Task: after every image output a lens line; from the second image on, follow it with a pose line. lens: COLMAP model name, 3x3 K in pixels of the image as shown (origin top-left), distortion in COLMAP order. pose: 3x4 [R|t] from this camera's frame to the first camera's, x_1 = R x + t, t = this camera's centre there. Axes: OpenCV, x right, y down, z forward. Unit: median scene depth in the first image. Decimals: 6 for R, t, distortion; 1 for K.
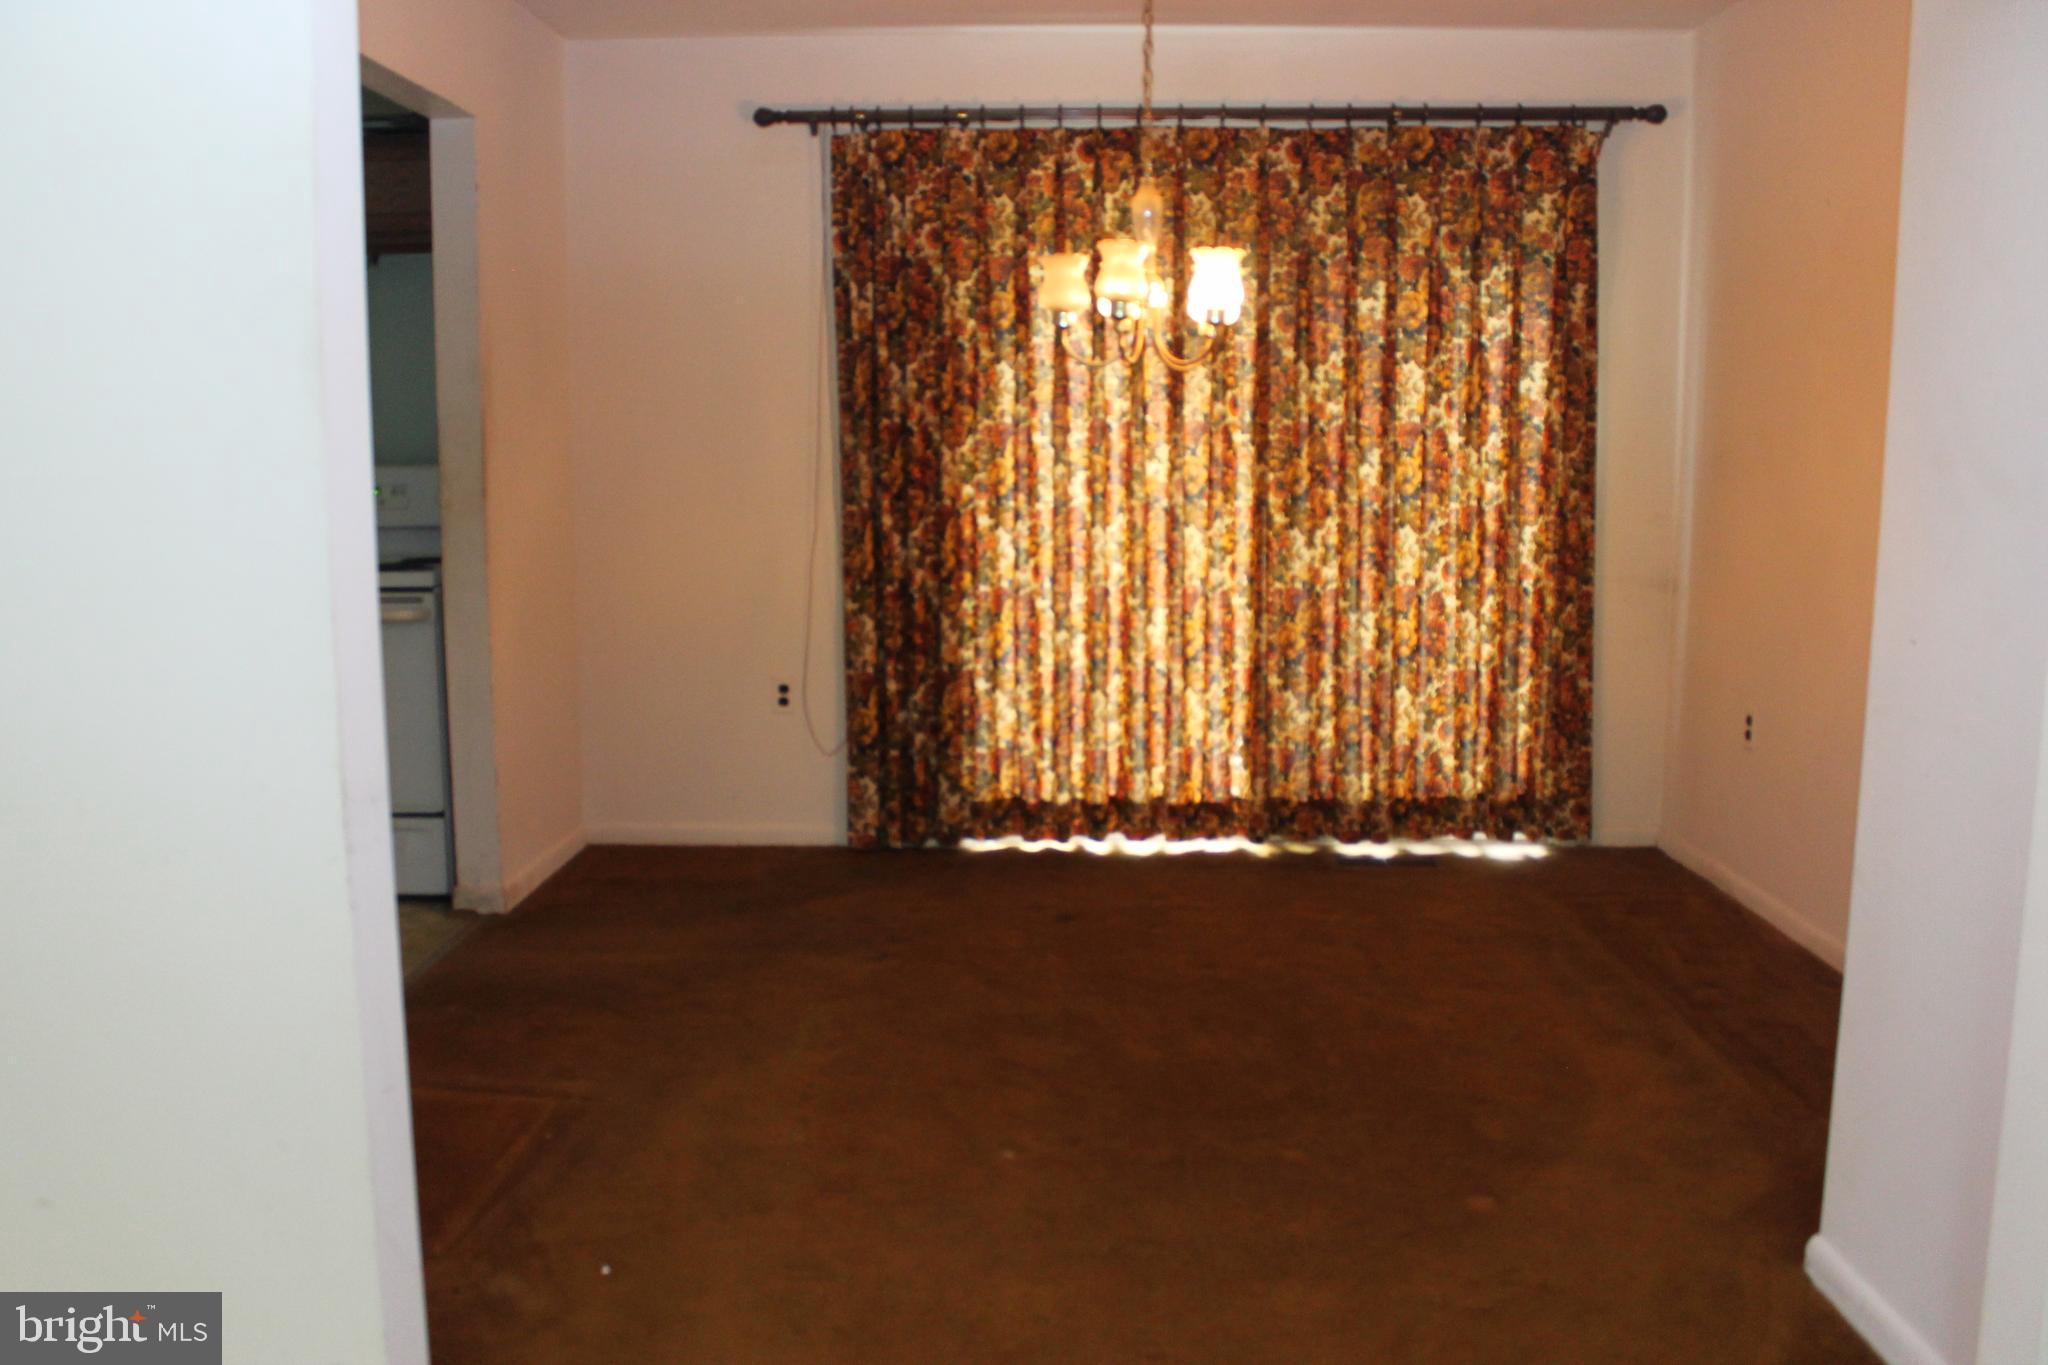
lens RADIAL K [[2059.8, 0, 1024.0], [0, 2059.8, 682.5], [0, 0, 1]] dist [-0.007198, -0.005926]
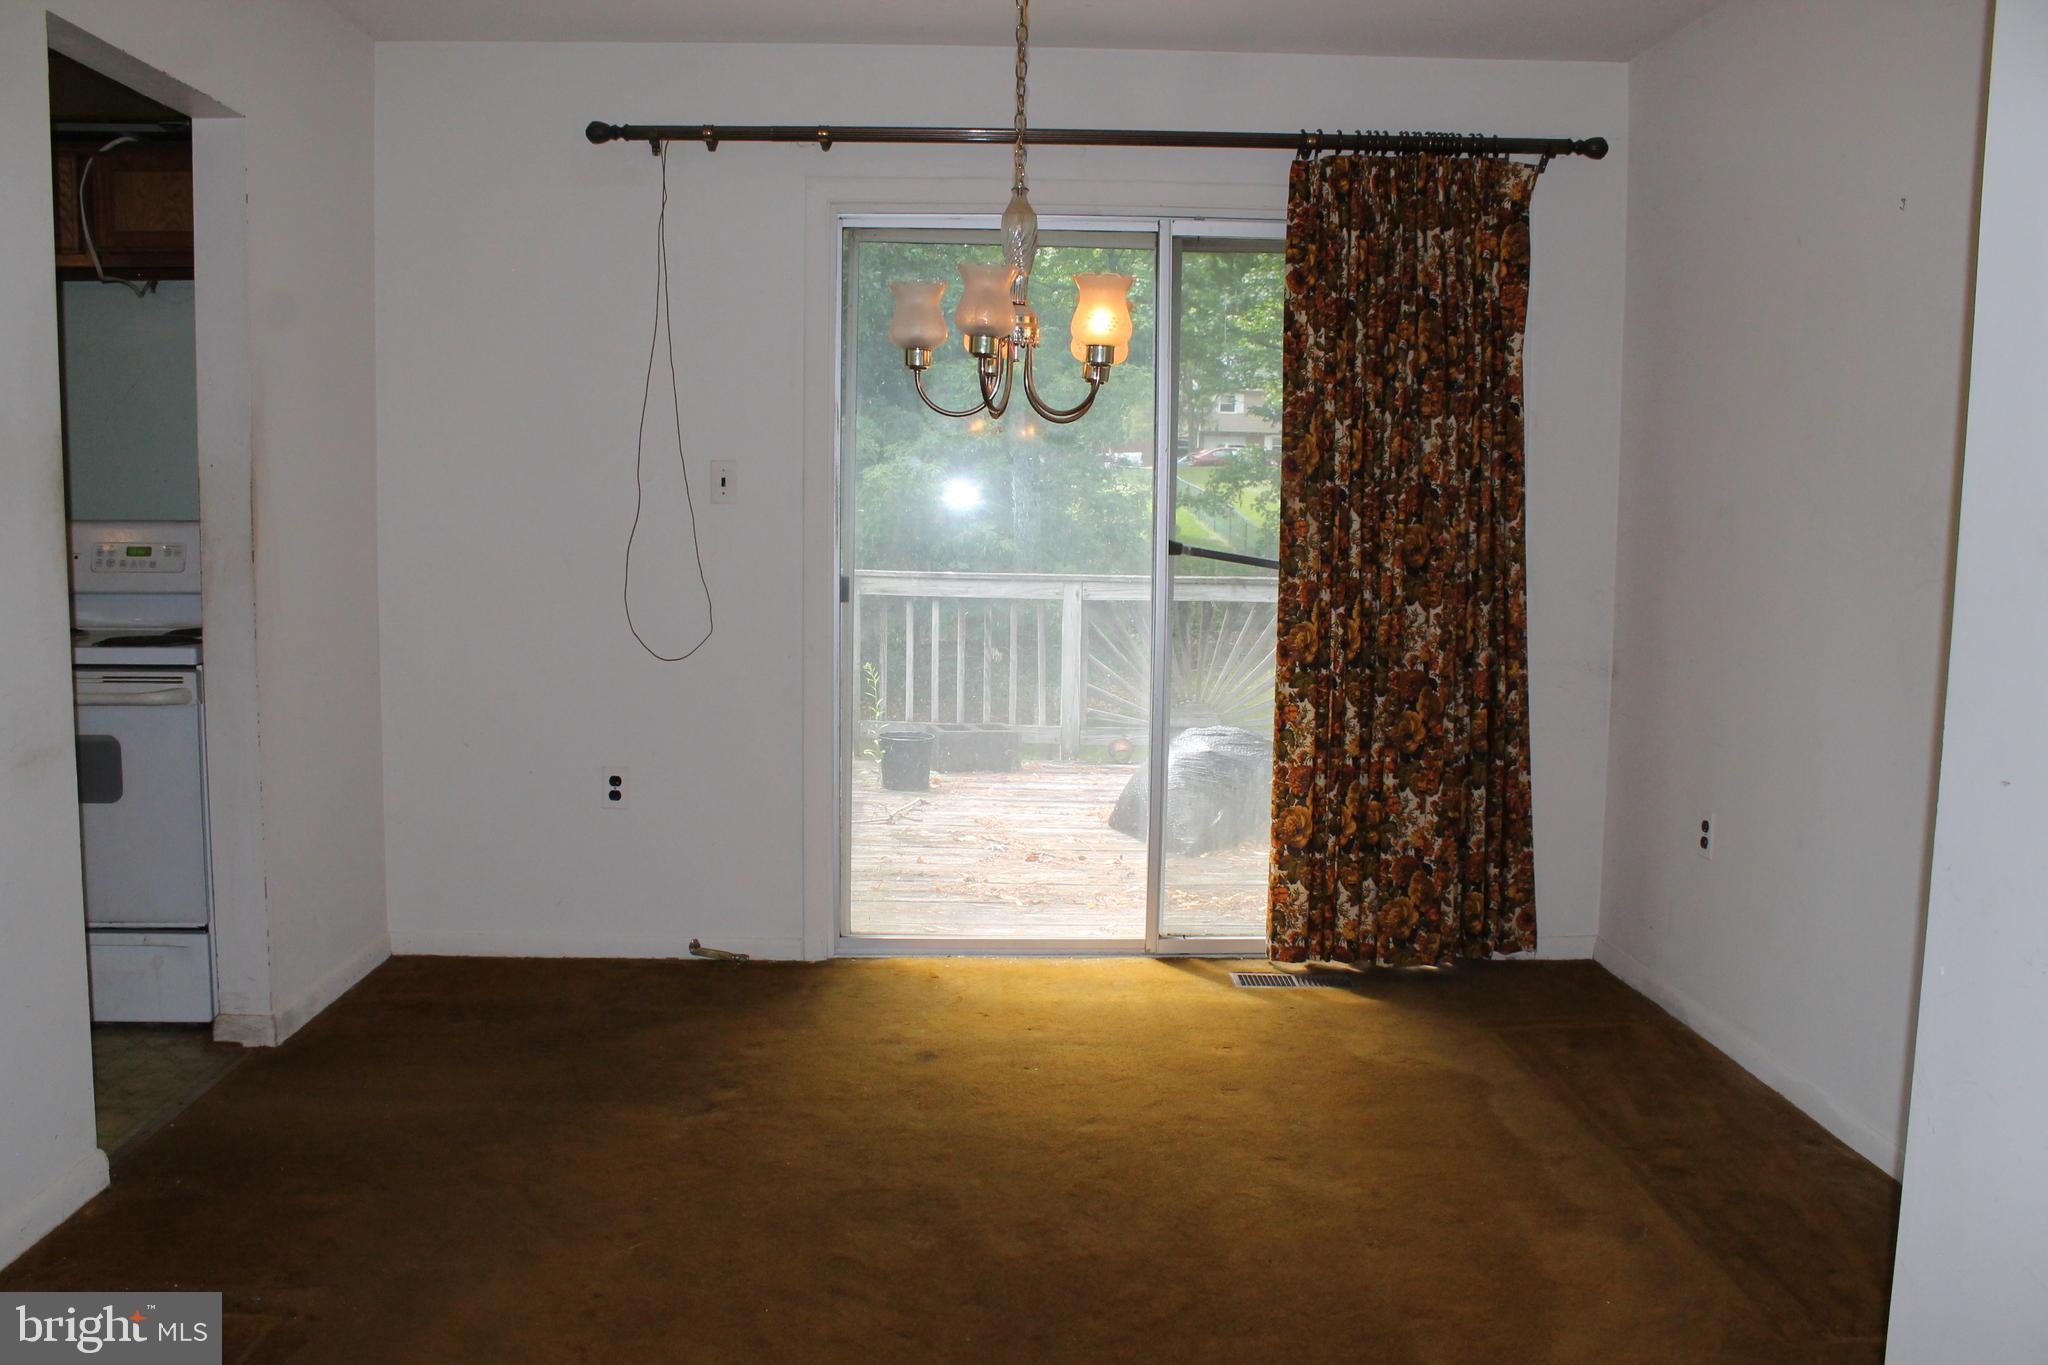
lens RADIAL K [[1700.1, 0, 1024.0], [0, 1700.1, 682.5], [0, 0, 1]] dist [0.005294, 0.004738]
pose [[0.999290, 0.006594, 0.037091, 0.031821], [-0.006218, 0.999928, -0.010239, -0.033863], [-0.037156, 0.010001, 0.999259, 0.277732]]
